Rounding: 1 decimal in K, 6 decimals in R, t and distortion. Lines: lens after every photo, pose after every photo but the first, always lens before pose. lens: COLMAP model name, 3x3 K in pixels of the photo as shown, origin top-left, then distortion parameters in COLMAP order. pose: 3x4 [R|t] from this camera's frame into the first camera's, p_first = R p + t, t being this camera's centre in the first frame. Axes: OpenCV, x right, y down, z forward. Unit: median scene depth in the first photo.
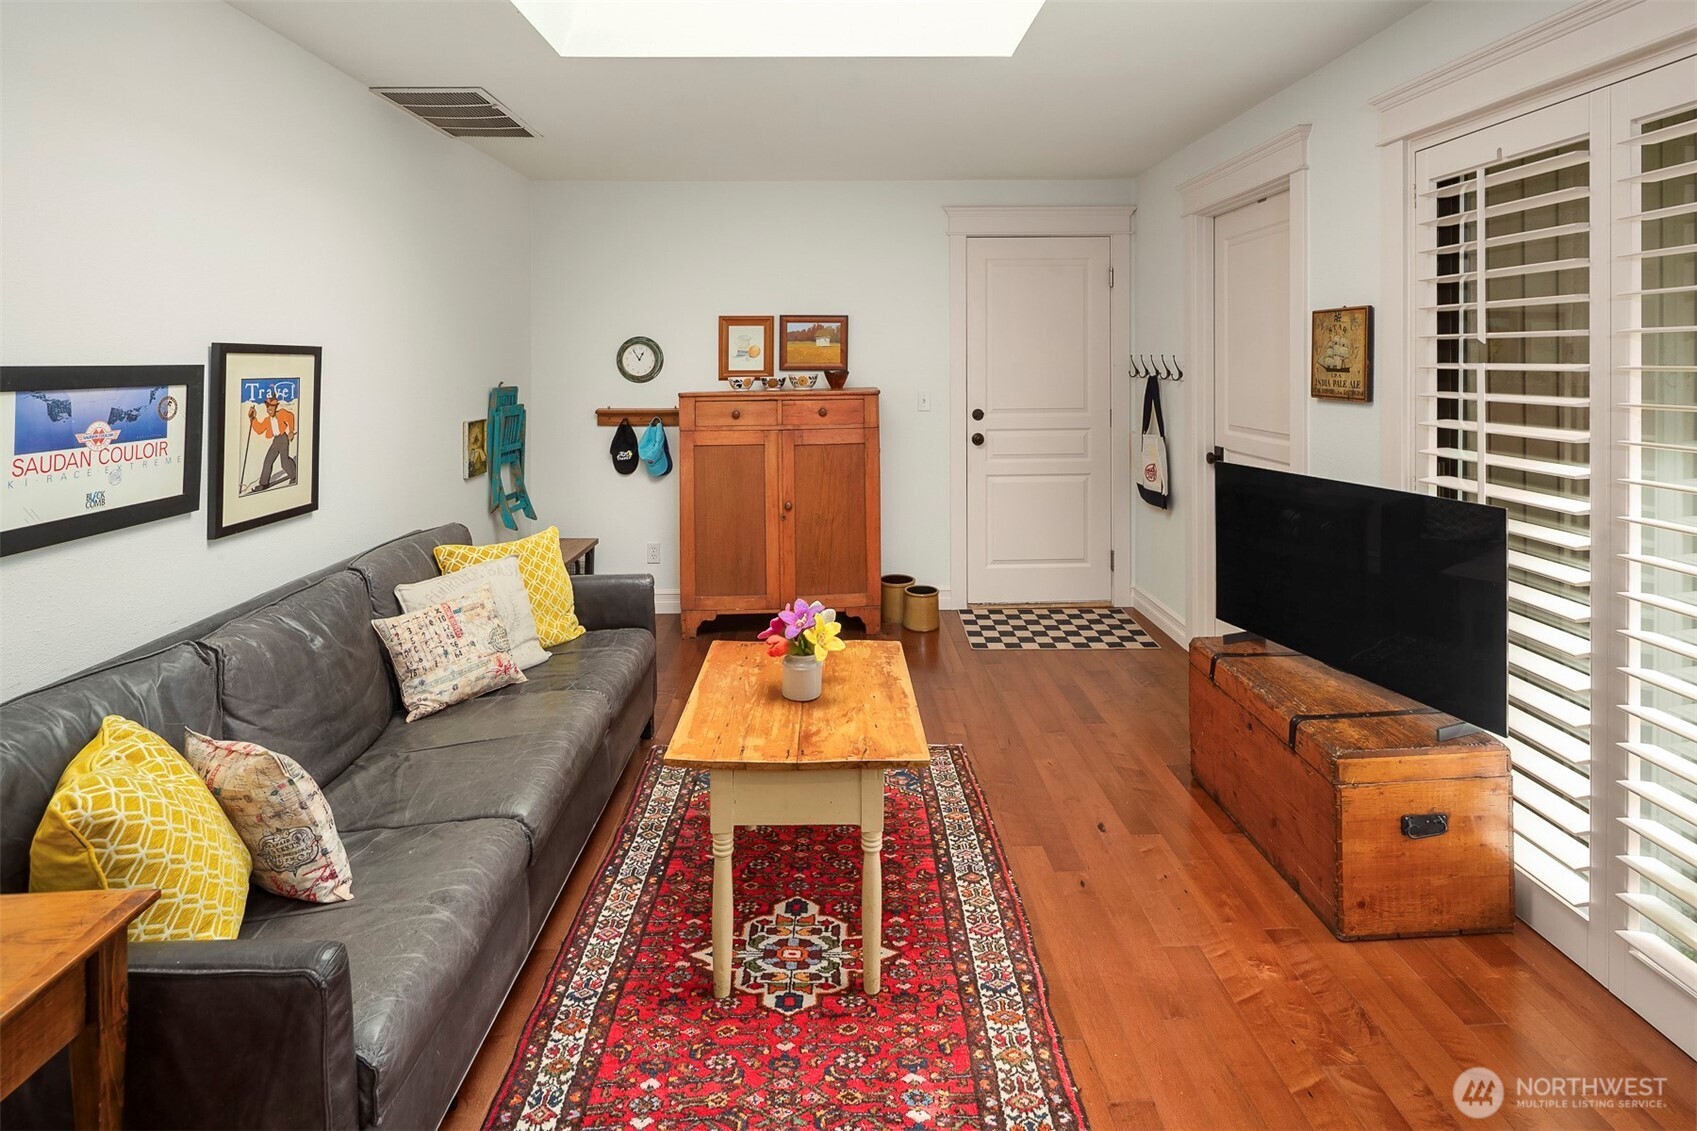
lens RADIAL K [[849.9, 0, 857.9], [0, 849.9, 355.4], [0, 0, 1]] dist [0.002024, -0.003271]
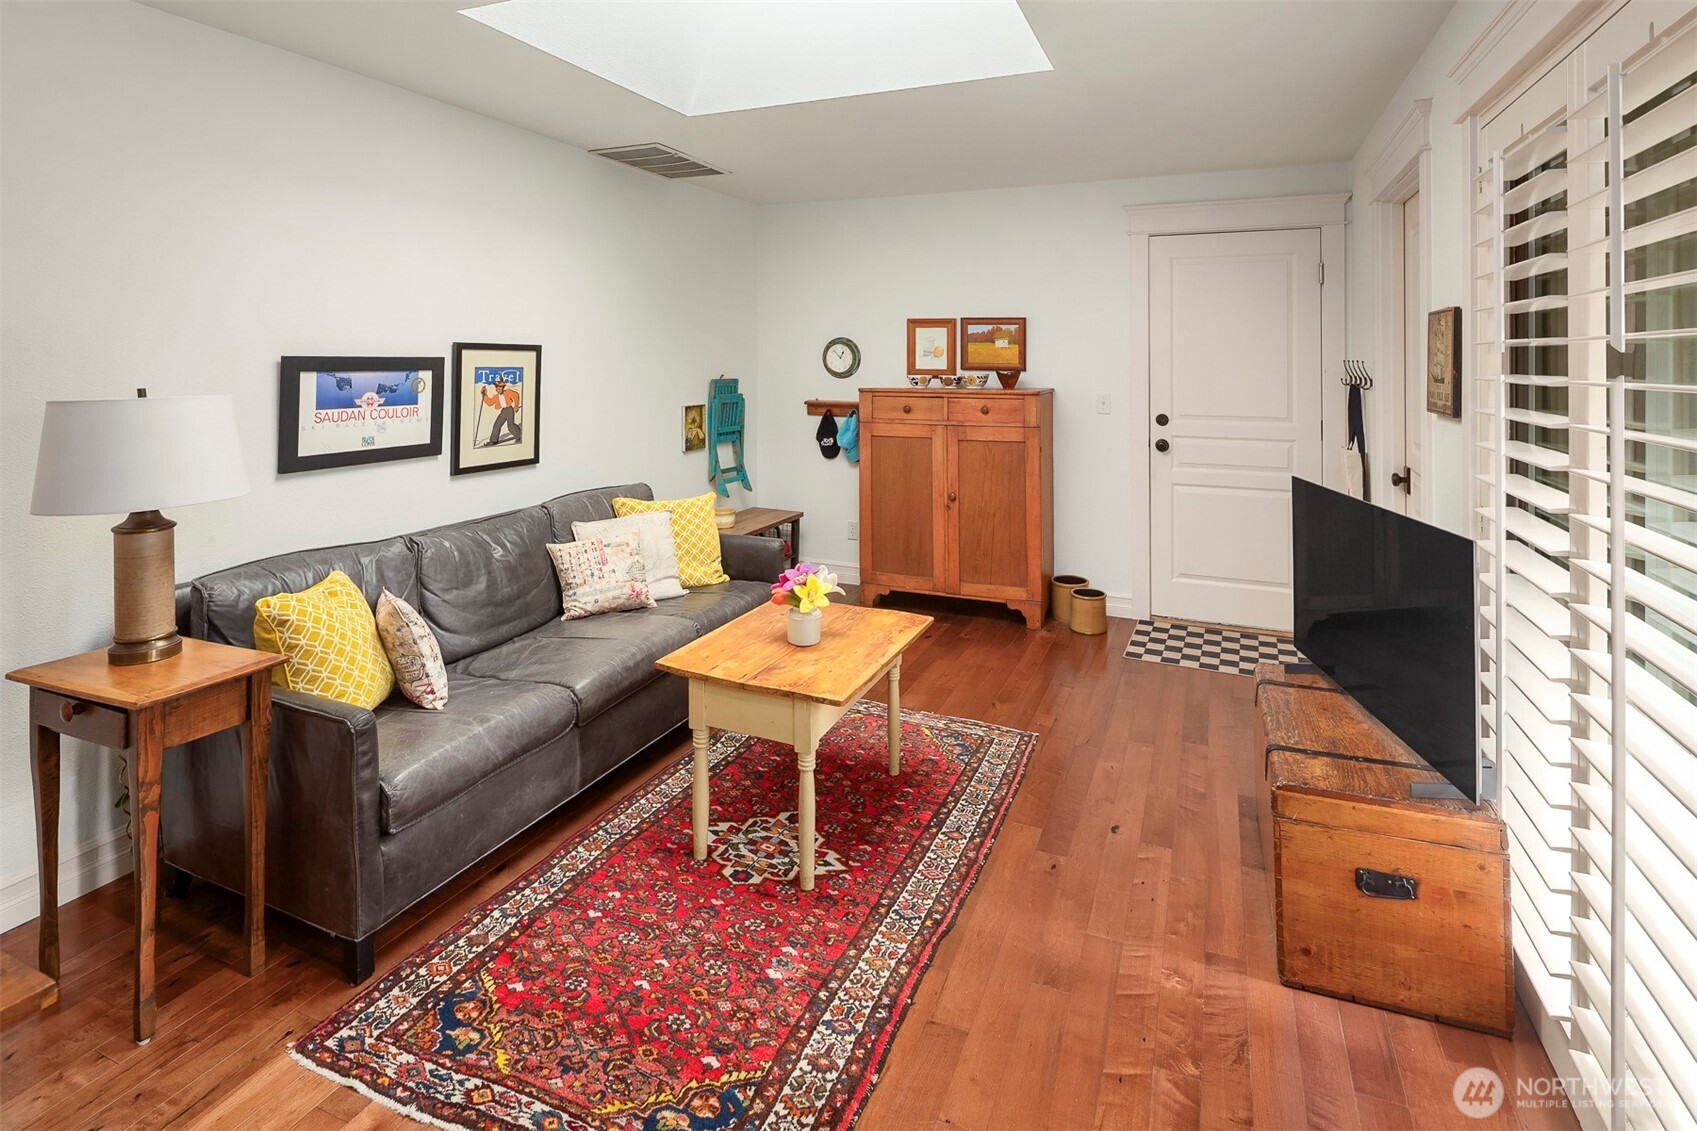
lens RADIAL K [[857.8, 0, 855.2], [0, 857.8, 353.8], [0, 0, 1]] dist [0.001414, -0.001335]
pose [[0.908625, 0.011593, -0.417451, 0.487458], [-0.011910, 0.999927, 0.001846, -0.005670], [0.417443, 0.003295, 0.908697, -0.060231]]
